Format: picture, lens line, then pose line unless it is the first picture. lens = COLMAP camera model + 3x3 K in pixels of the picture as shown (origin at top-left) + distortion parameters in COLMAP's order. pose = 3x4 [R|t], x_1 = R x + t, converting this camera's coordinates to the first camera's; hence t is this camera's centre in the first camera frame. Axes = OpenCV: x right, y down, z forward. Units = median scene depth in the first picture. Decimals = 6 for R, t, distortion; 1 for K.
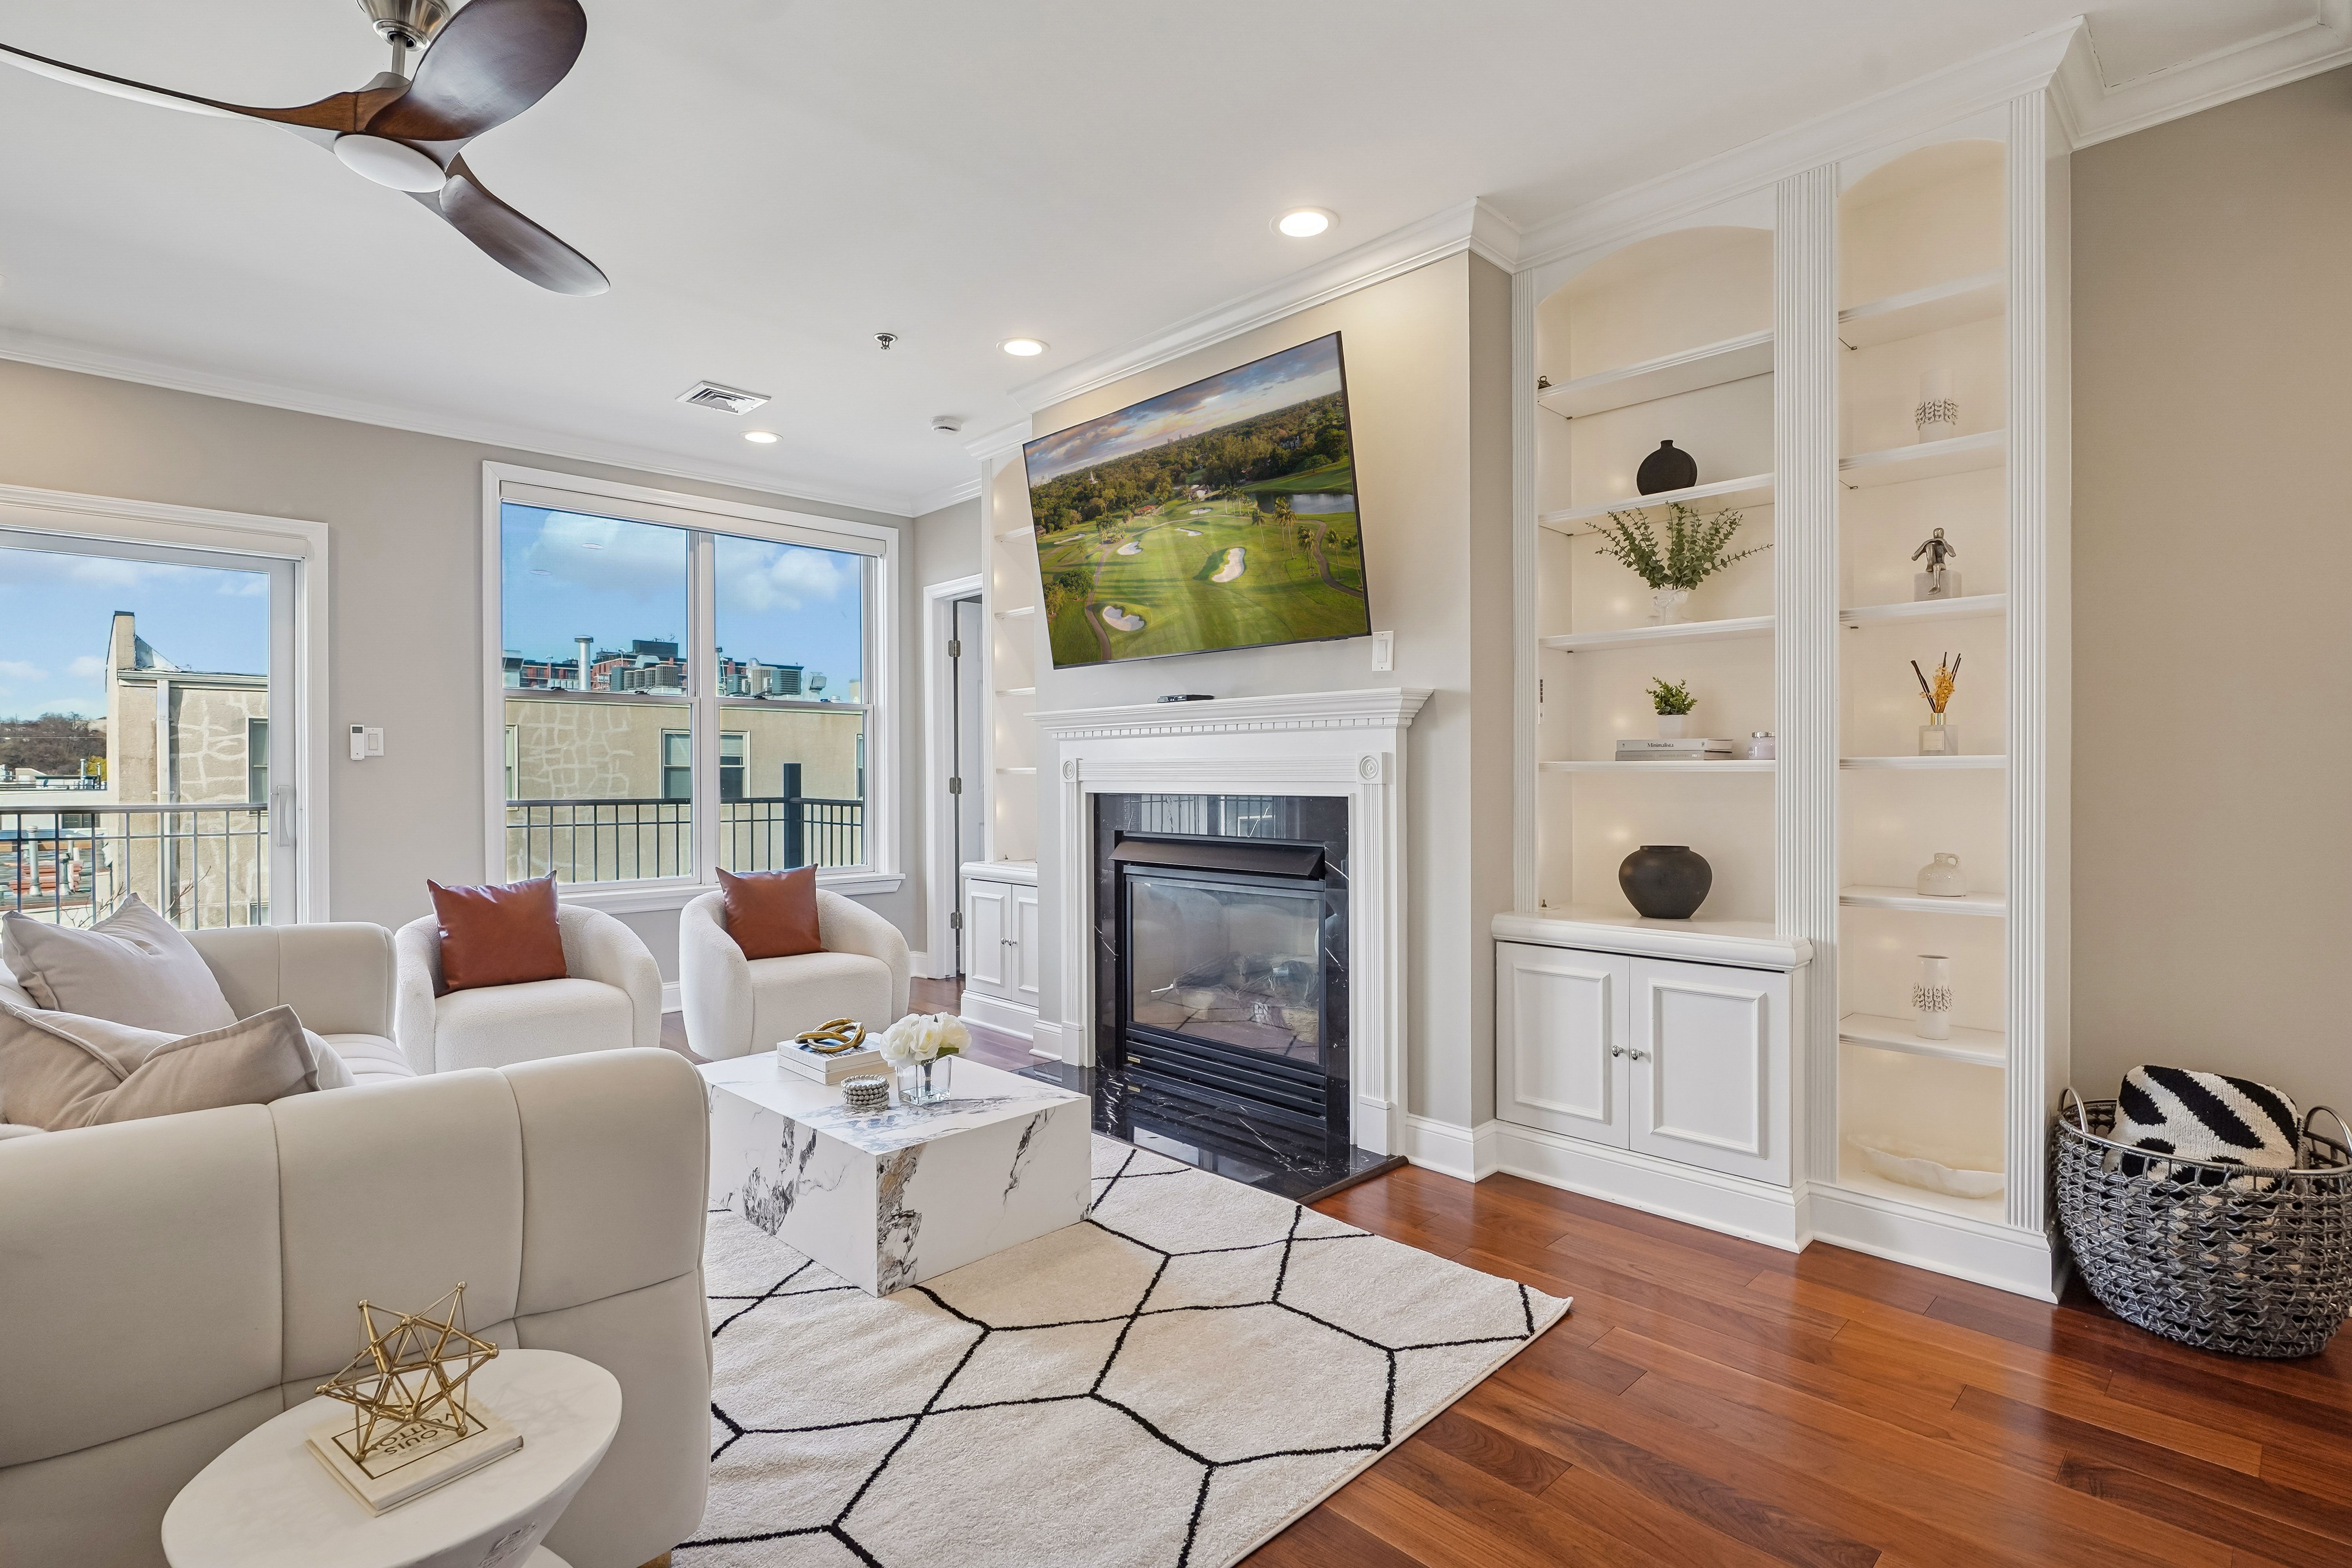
lens RADIAL K [[1123.9, 0, 1176.0], [0, 1123.9, 784.0], [0, 0, 1]] dist [-0.009179, 0.000173]
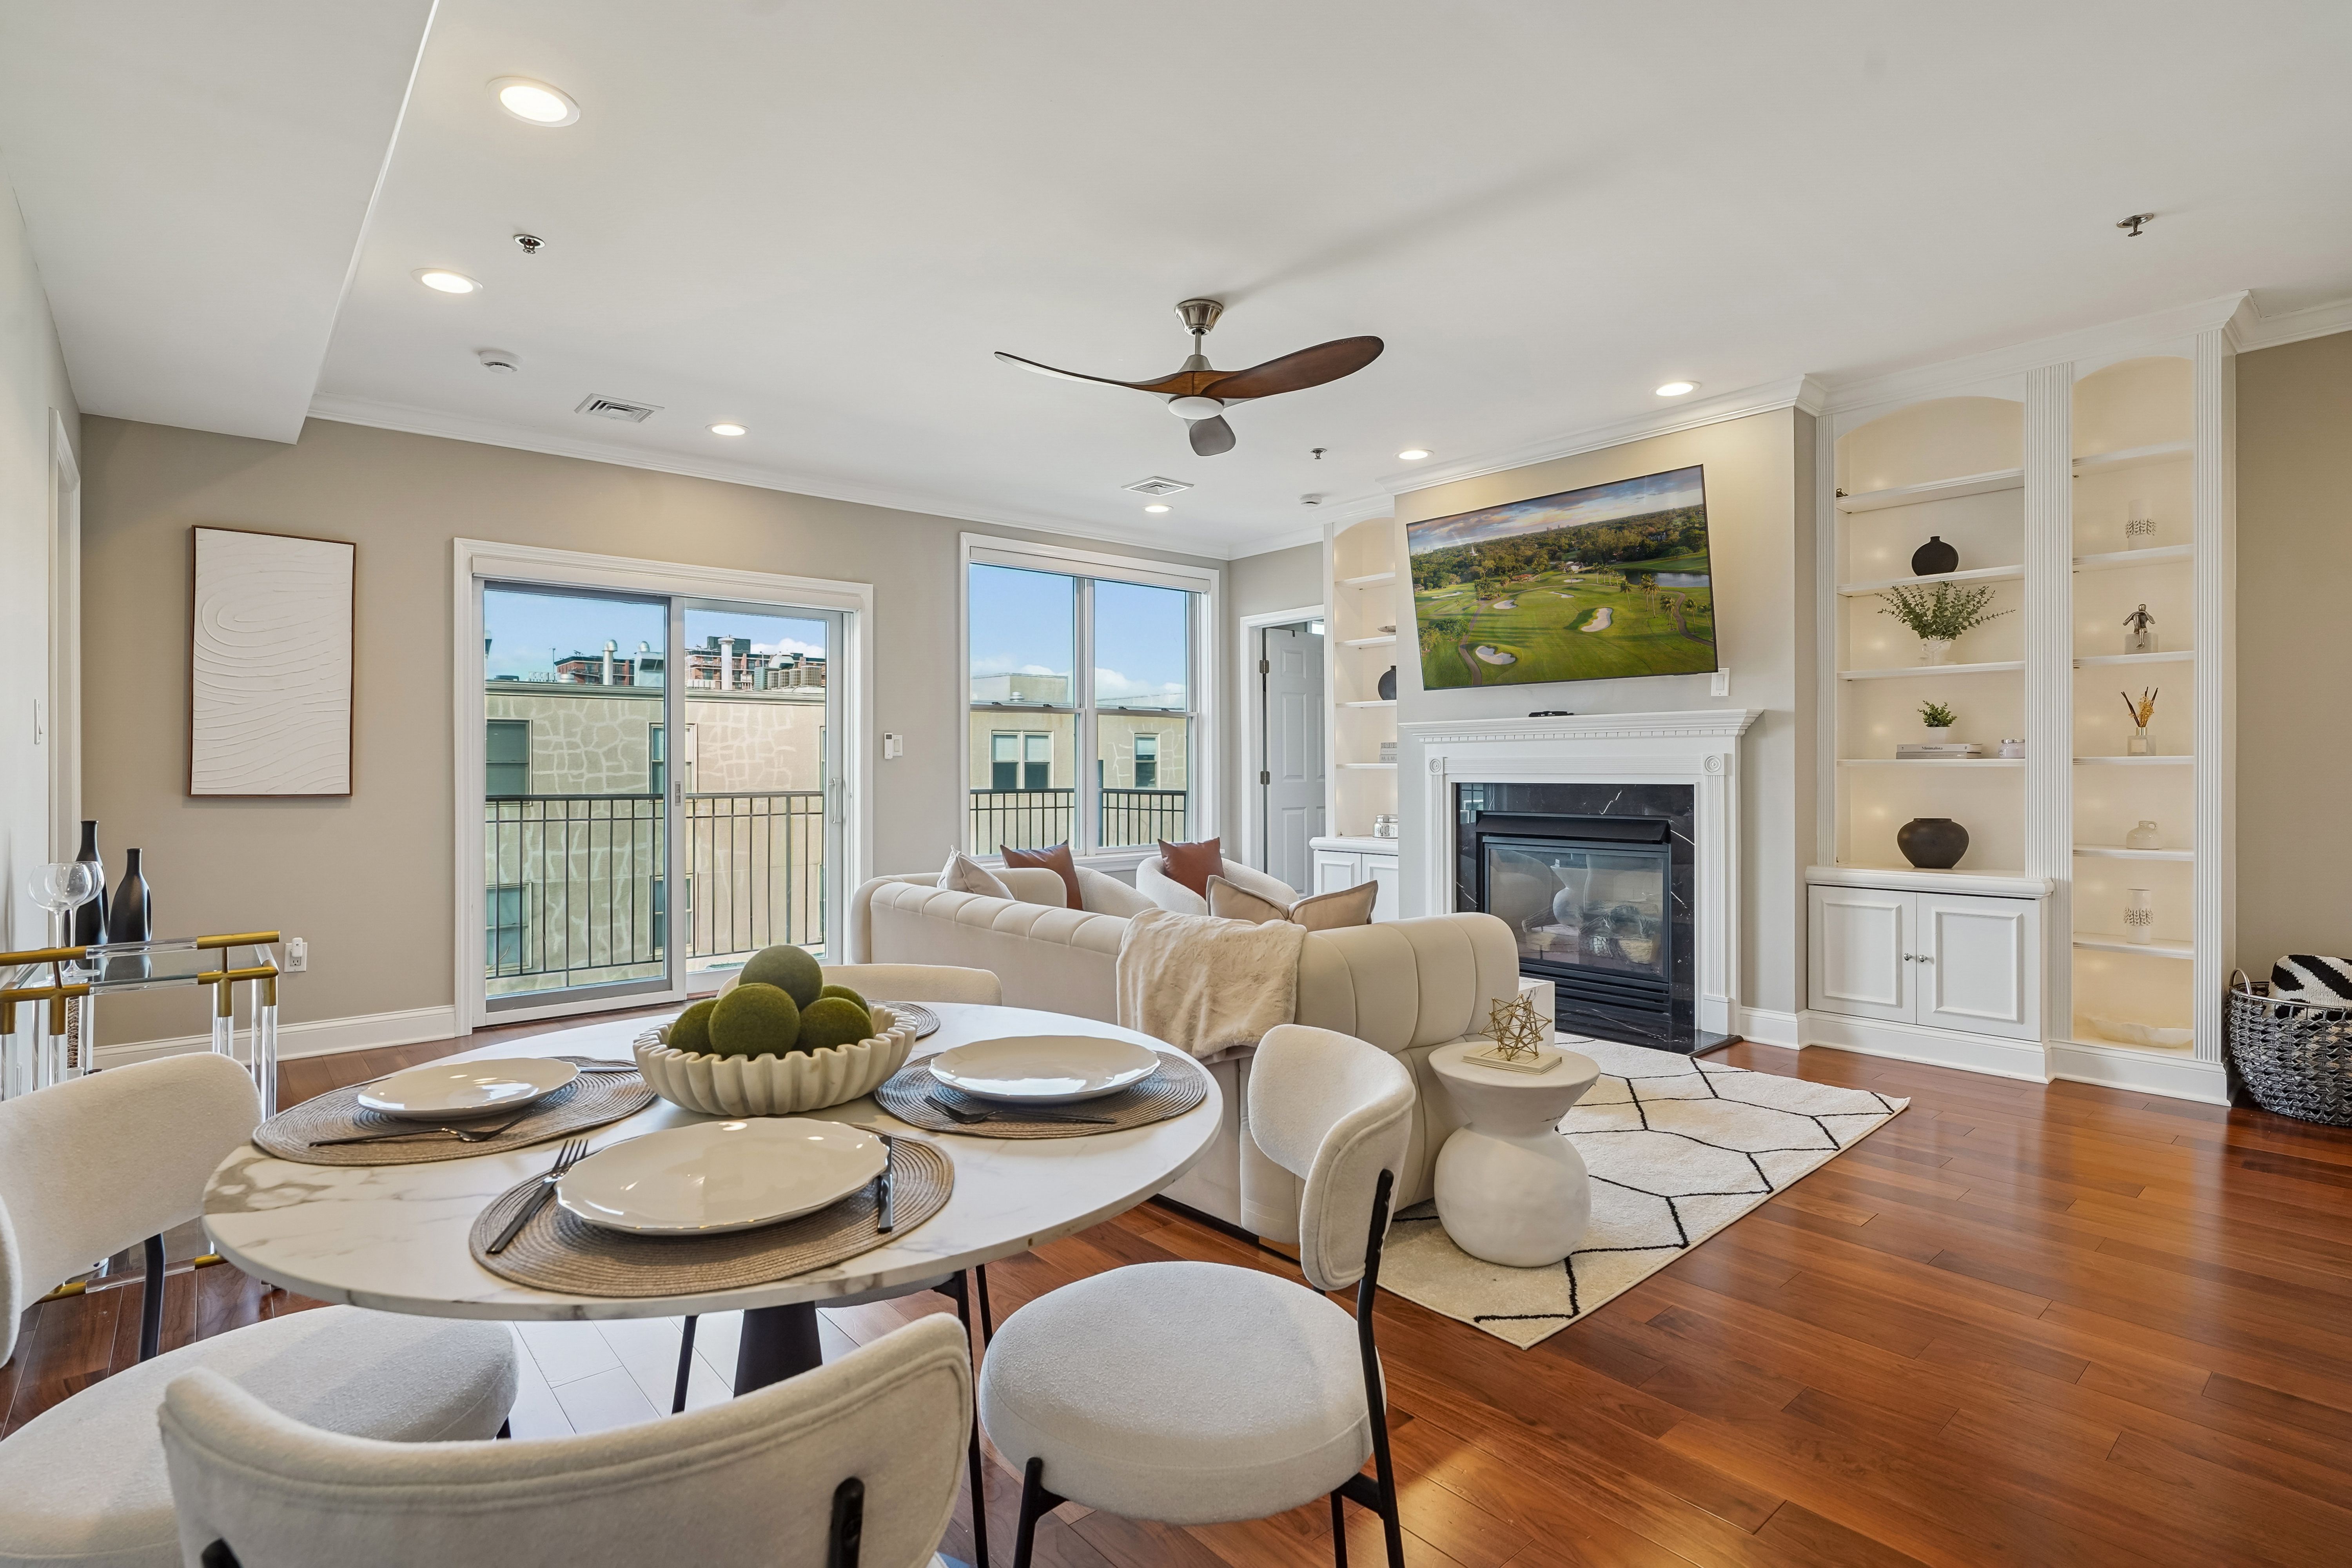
lens RADIAL K [[1138.7, 0, 1169.7], [0, 1138.7, 776.9], [0, 0, 1]] dist [-0.007131, 0.000432]
pose [[0.998405, -0.001032, -0.056442, -0.443495], [0.000990, 0.999999, -0.000776, 0.002409], [0.056443, 0.000719, 0.998406, -0.489437]]
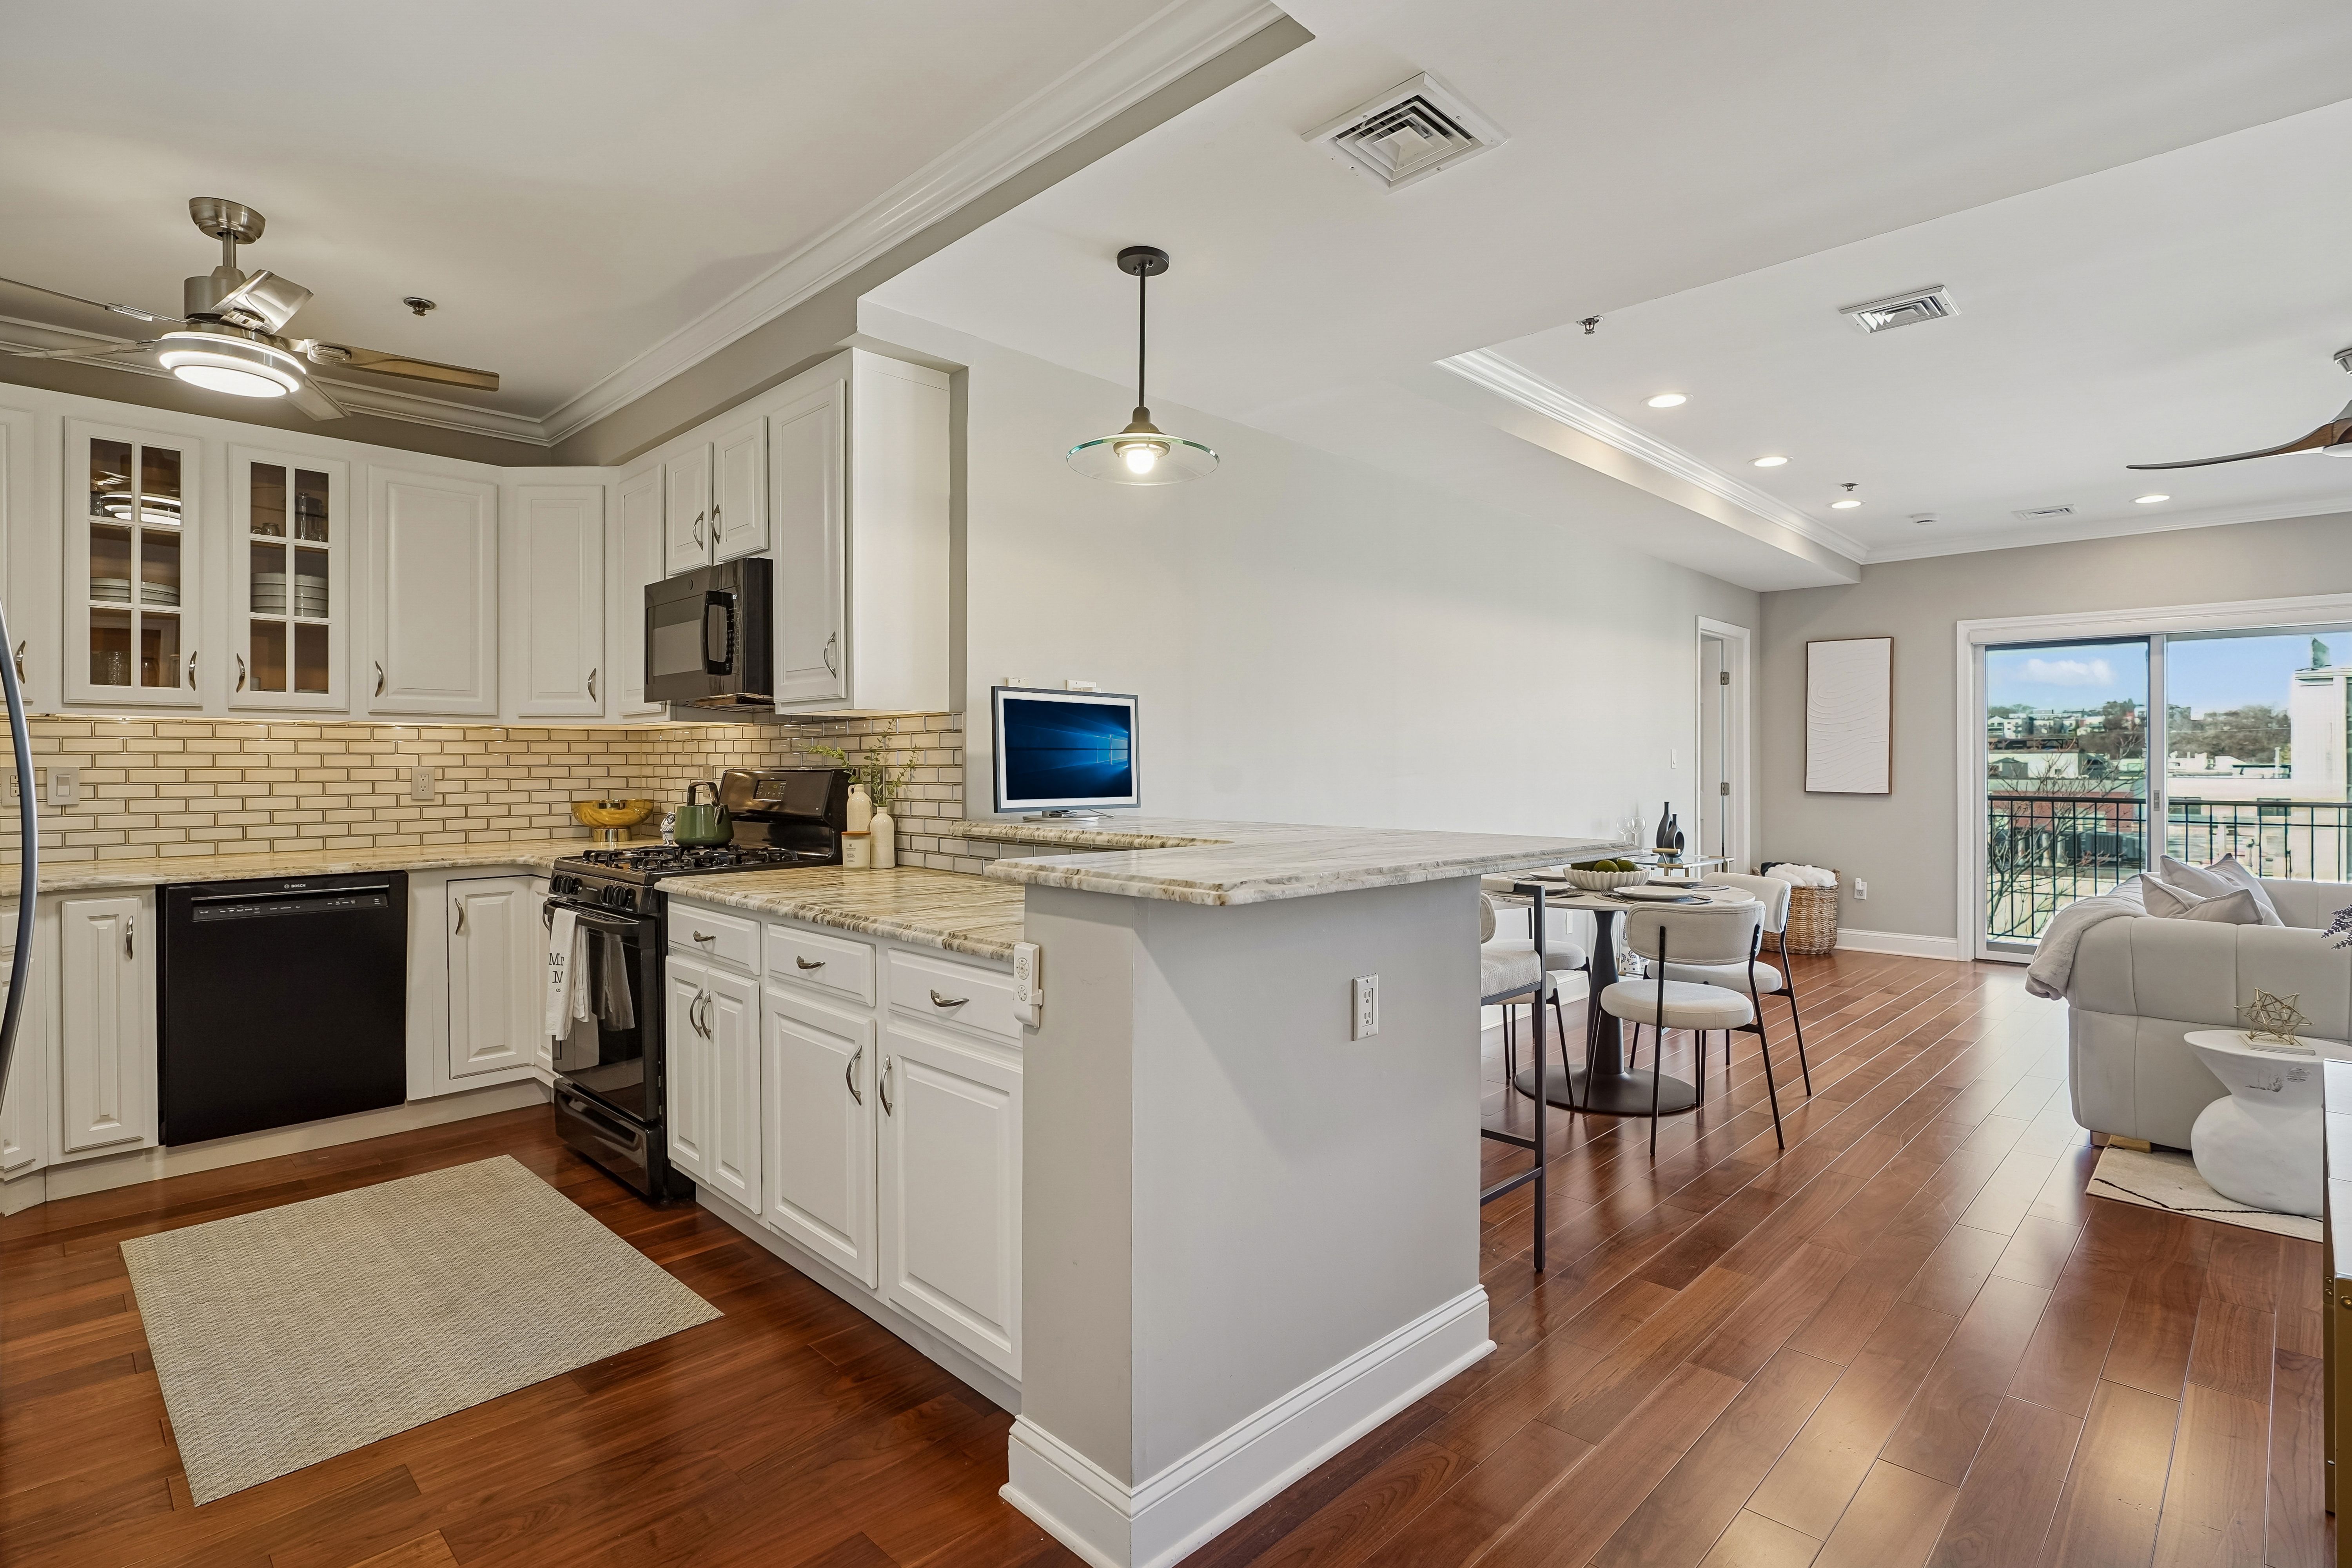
lens RADIAL K [[1148.8, 0, 1173.3], [0, 1148.8, 762.7], [0, 0, 1]] dist [-0.001365, 0.000212]
pose [[0.026180, 0.000567, -0.999657, 0.727219], [-0.008047, 0.999968, 0.000357, -0.028783], [0.999625, 0.008035, 0.026184, -0.629261]]
